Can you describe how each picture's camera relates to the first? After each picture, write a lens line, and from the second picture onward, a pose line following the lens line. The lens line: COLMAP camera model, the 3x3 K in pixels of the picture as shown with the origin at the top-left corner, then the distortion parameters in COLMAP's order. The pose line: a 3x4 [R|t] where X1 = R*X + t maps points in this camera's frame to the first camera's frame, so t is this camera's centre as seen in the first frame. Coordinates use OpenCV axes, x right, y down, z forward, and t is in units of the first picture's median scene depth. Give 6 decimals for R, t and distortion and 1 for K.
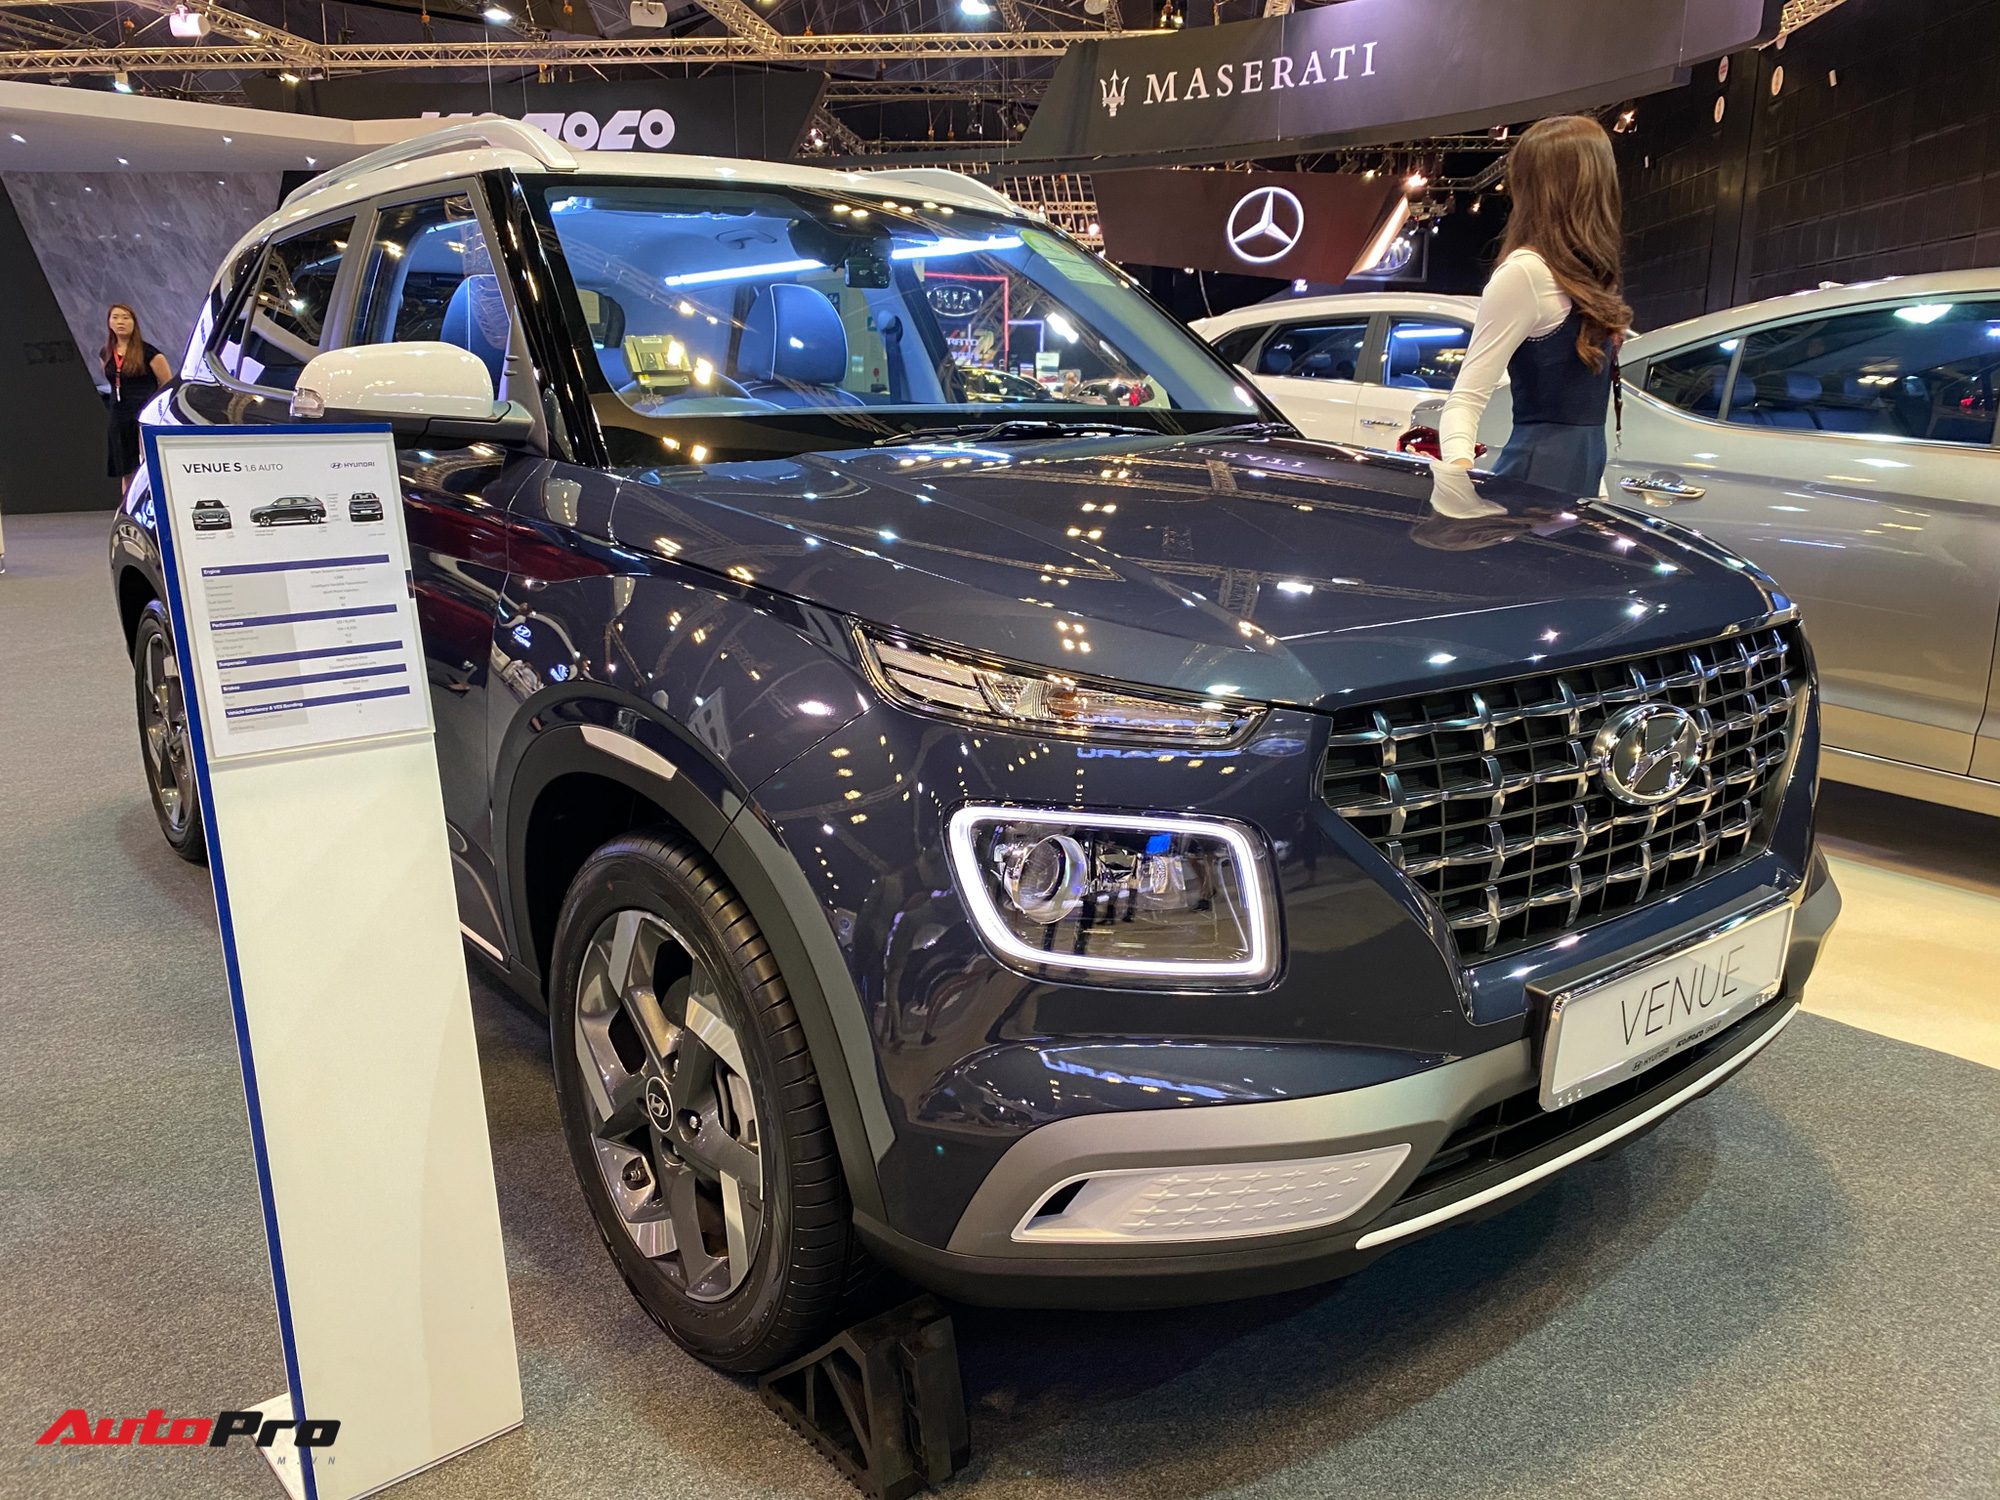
lens RADIAL K [[1524.7, 0, 1001.8], [0, 1524.7, 741.3], [0, 0, 1]] dist [0.008660, 0.005716]
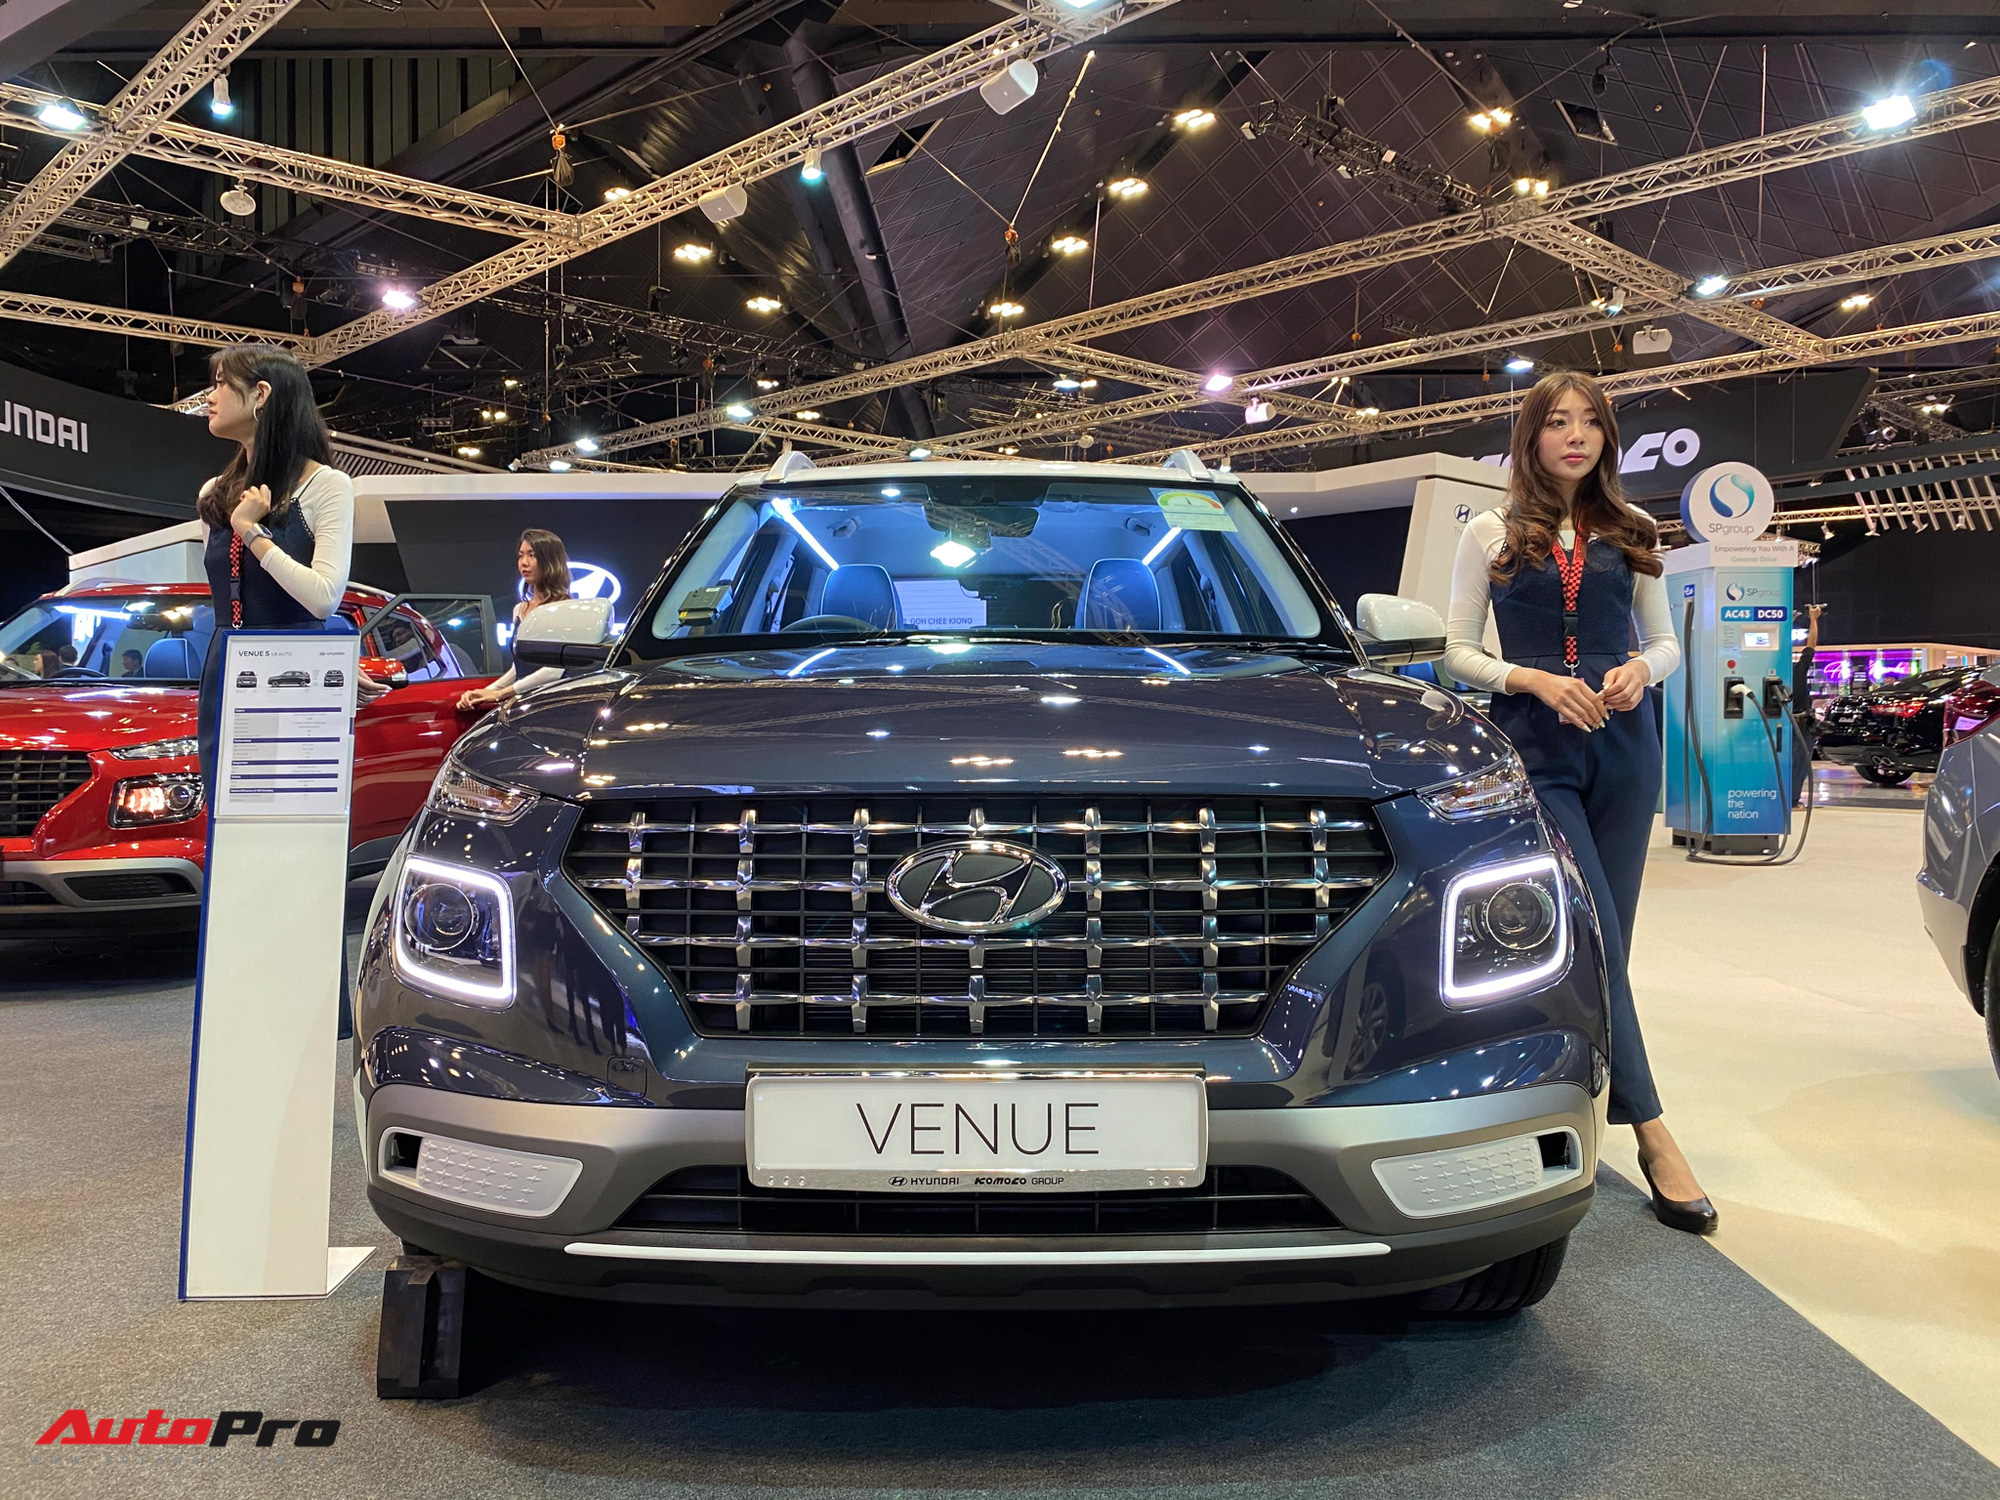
lens RADIAL K [[1524.7, 0, 988.1], [0, 1524.7, 750.3], [0, 0, 1]] dist [0.008660, 0.005716]
pose [[0.772451, 0.009910, -0.634998, 1.185811], [-0.137294, 0.978839, -0.151737, 0.077185], [0.620057, 0.204390, 0.757466, 0.198040]]
